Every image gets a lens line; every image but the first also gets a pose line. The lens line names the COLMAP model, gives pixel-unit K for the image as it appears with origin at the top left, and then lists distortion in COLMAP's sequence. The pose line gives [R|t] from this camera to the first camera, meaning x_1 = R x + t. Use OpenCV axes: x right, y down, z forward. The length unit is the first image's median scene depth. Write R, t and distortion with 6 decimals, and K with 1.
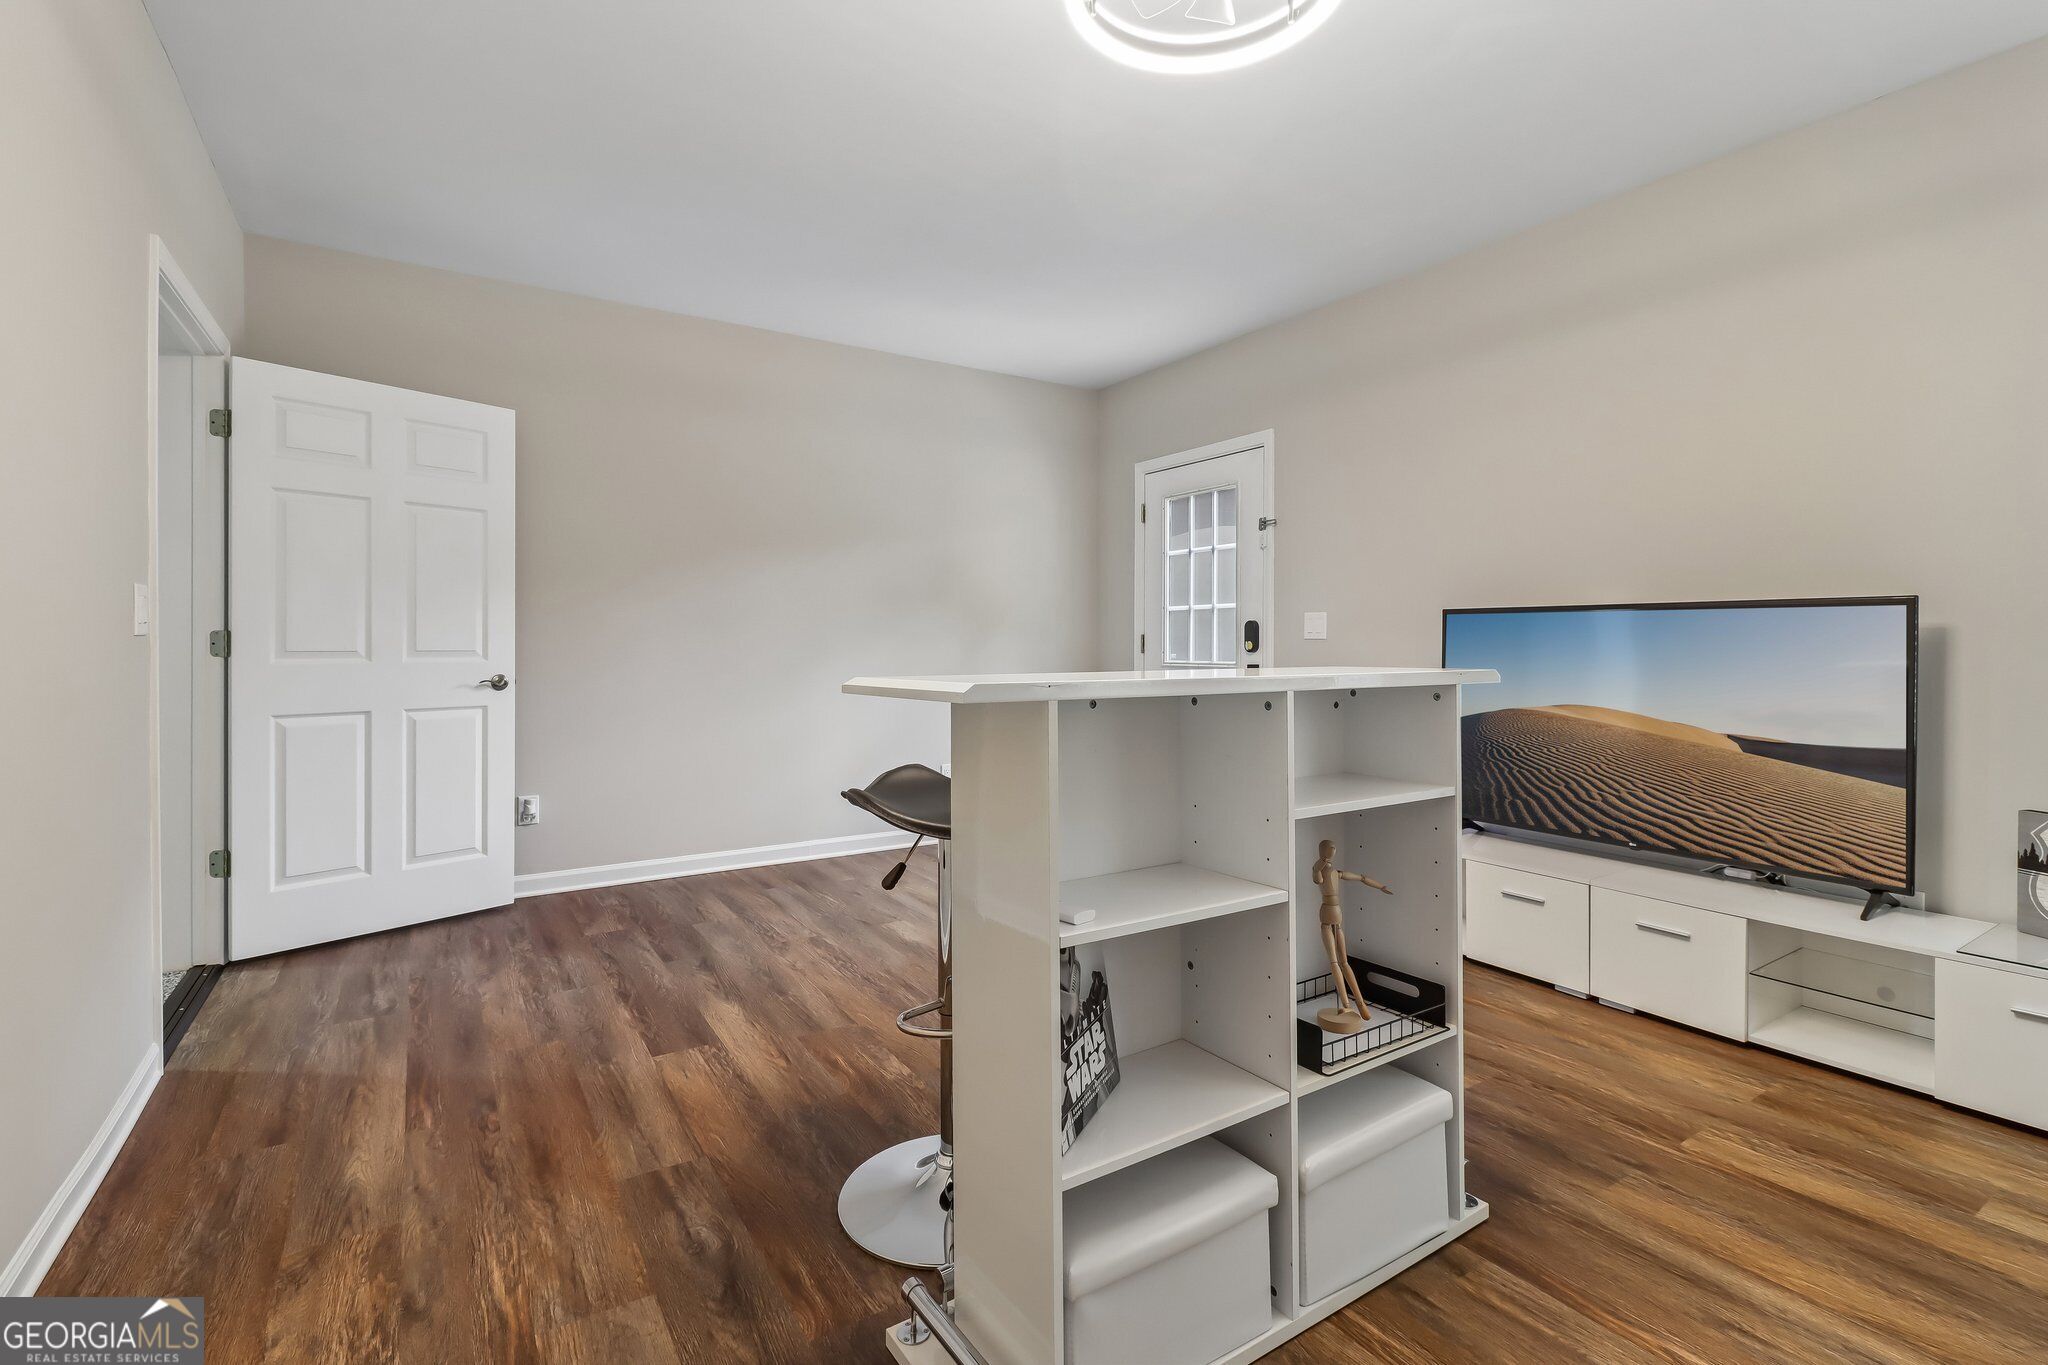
lens RADIAL K [[941.9, 0, 1045.4], [0, 941.9, 638.4], [0, 0, 1]] dist [-0.017090, -0.000596]
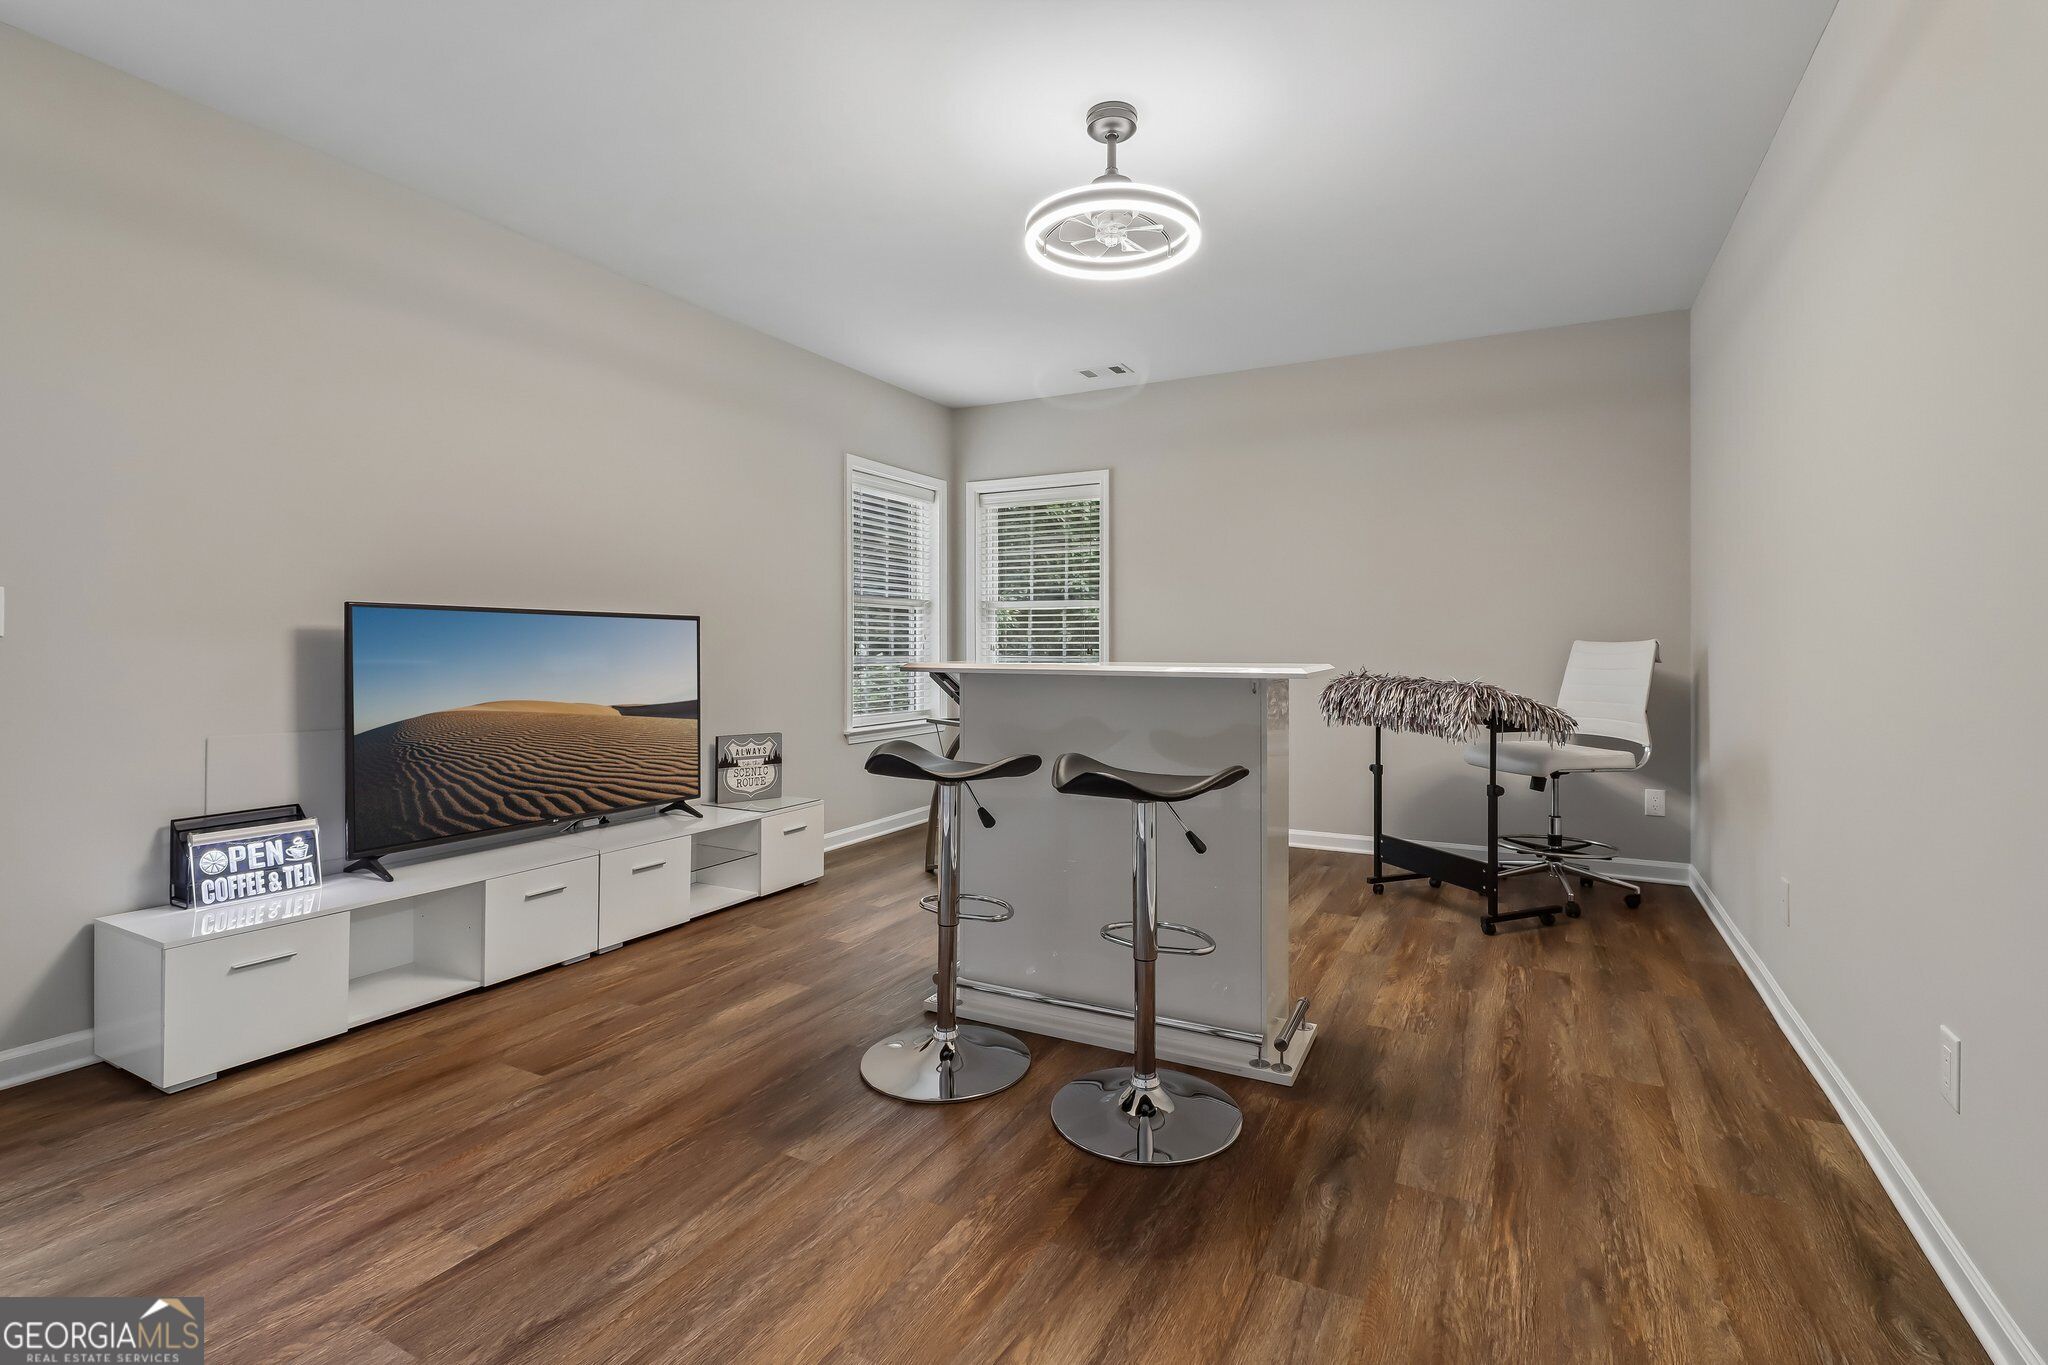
lens RADIAL K [[941.9, 0, 1043.2], [0, 941.9, 623.5], [0, 0, 1]] dist [-0.017090, -0.000596]
pose [[-0.485841, 0.012813, 0.873953, -1.098036], [0.000598, 0.999897, -0.014327, -0.002543], [-0.874047, -0.006439, -0.485799, 1.727635]]
